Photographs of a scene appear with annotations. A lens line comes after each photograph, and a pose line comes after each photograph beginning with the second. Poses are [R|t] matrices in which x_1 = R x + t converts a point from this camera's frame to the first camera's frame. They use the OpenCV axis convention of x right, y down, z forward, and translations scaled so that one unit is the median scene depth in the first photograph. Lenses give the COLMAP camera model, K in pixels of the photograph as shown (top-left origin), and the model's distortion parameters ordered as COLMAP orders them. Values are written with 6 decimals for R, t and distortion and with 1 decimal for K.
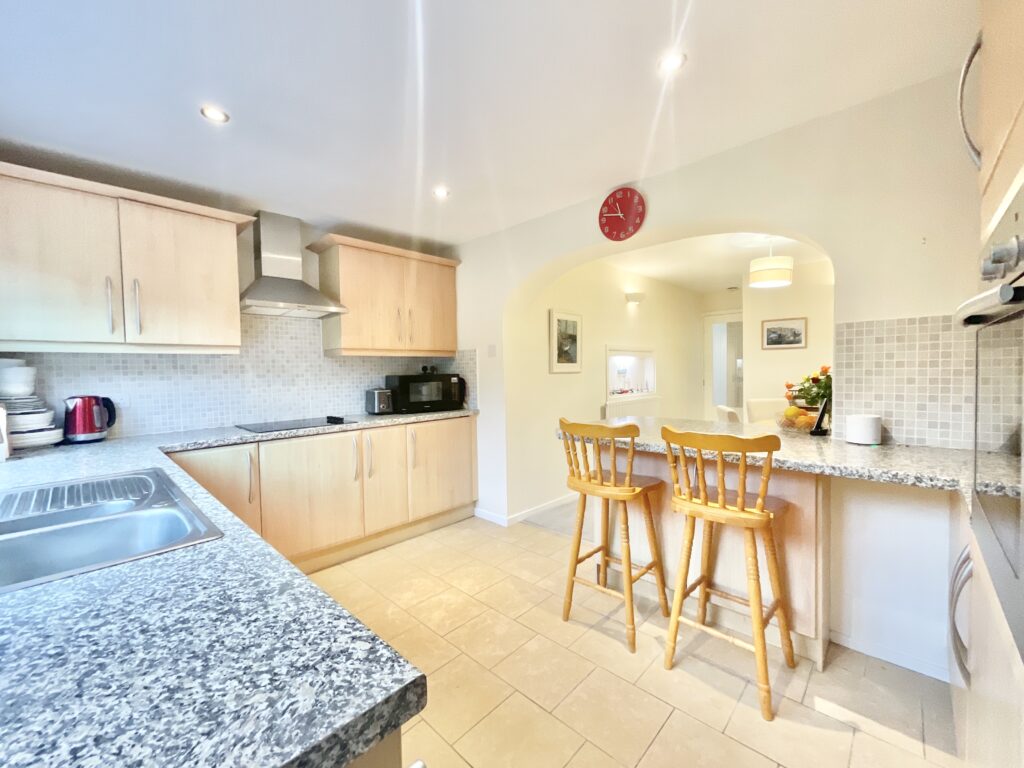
lens RADIAL K [[419.8, 0, 512.0], [0, 419.8, 384.0], [0, 0, 1]] dist [0.000857, -0.000673]
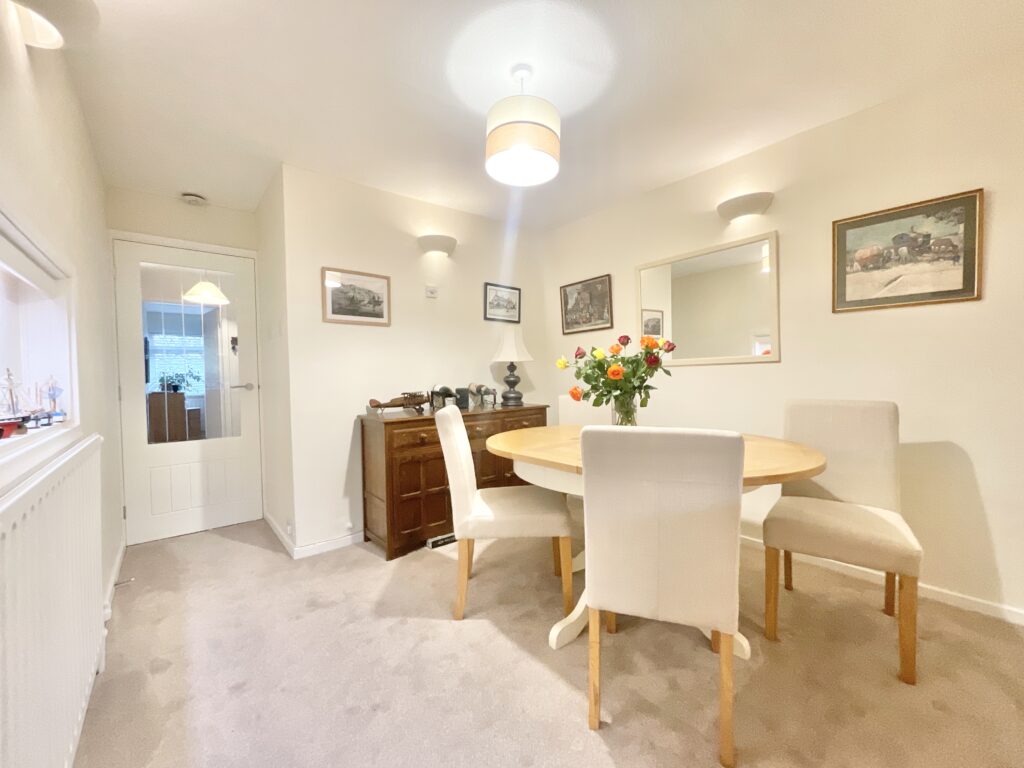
lens RADIAL K [[415.4, 0, 514.0], [0, 415.4, 387.5], [0, 0, 1]] dist [-0.001076, -0.000361]
pose [[0.099341, -0.011913, 0.994982, 0.179122], [0.046163, 0.998907, 0.007351, 0.018667], [-0.993982, 0.045201, 0.099782, 1.369671]]
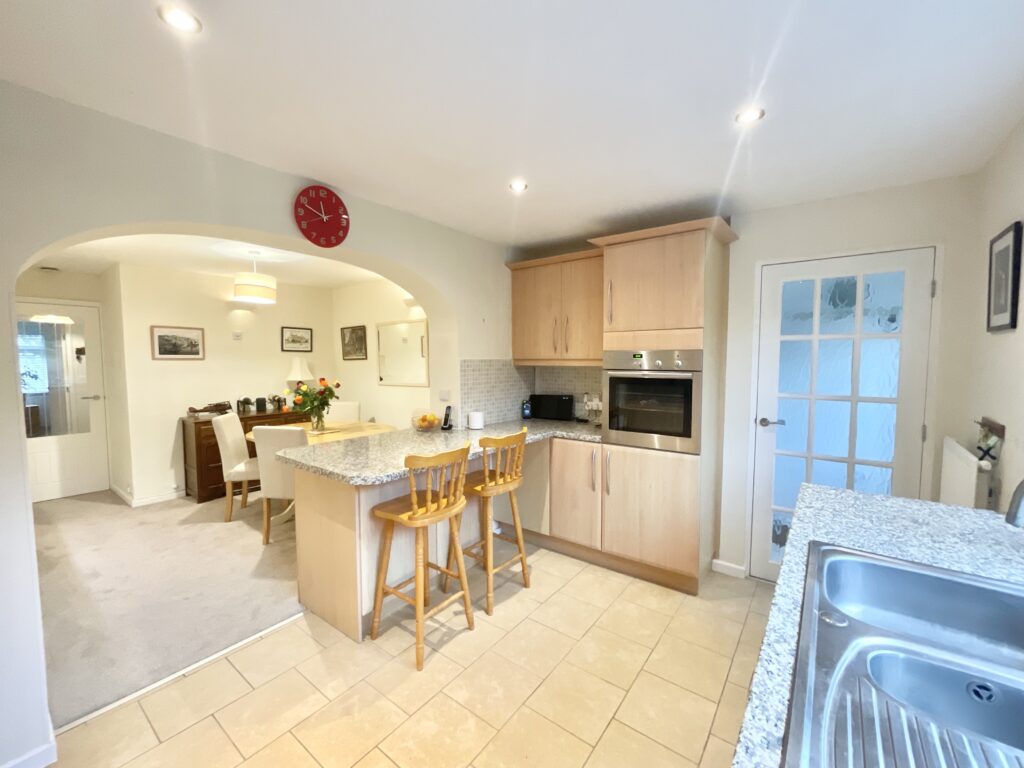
lens RADIAL K [[422.1, 0, 514.3], [0, 422.1, 381.9], [0, 0, 1]] dist [0.000588, 0.000281]
pose [[-0.119440, -0.035948, 0.992190, -0.662059], [0.037752, 0.998457, 0.040719, -0.084180], [-0.992123, 0.042321, -0.117899, 0.724191]]
